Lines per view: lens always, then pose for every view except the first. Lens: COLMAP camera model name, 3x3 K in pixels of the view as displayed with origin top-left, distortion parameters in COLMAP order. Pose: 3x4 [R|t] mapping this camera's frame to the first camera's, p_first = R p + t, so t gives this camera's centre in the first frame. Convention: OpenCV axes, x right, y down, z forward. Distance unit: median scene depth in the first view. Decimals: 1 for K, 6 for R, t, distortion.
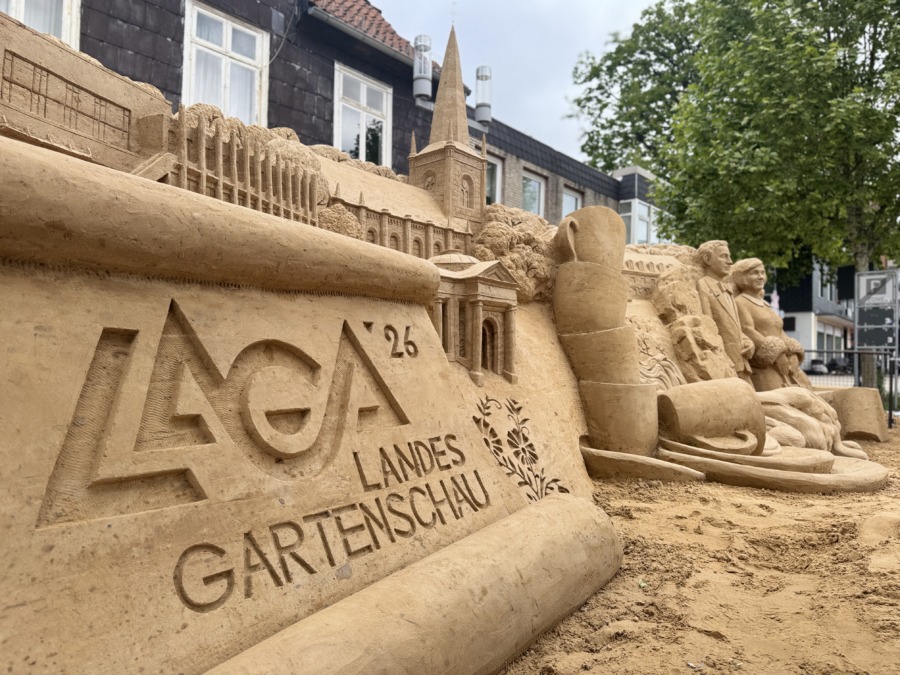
lens RADIAL K [[624.0, 0, 451.8], [0, 624.0, 335.8], [0, 0, 1]] dist [0.093530, -0.085627]
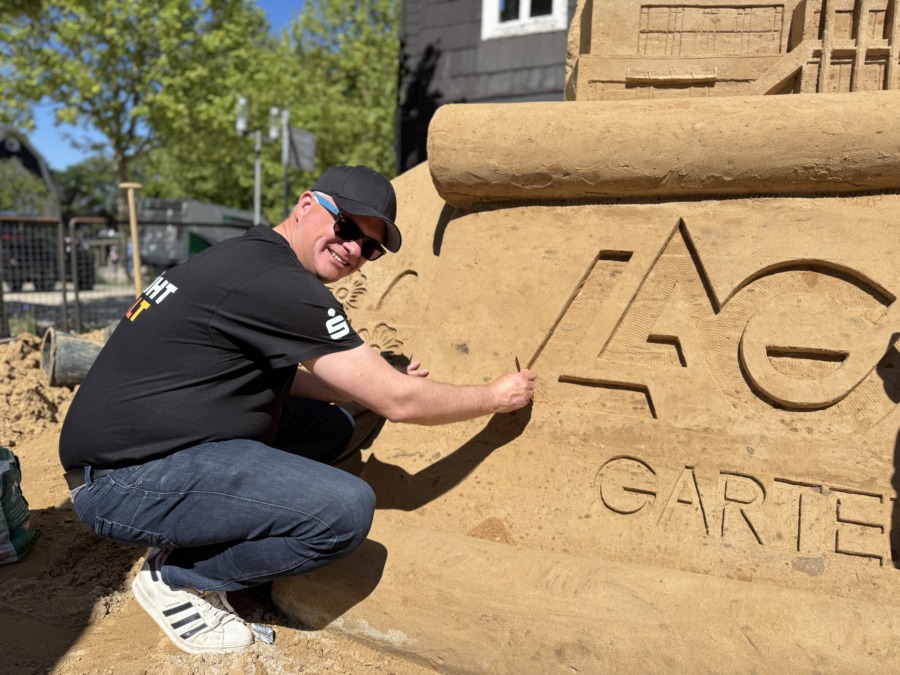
lens RADIAL K [[624.0, 0, 451.8], [0, 624.0, 335.8], [0, 0, 1]] dist [0.093530, -0.085627]
pose [[0.222331, 0.123544, -0.967112, 0.487546], [0.011832, 0.991524, 0.129382, -0.008627], [0.974899, -0.040209, 0.218985, 0.453076]]
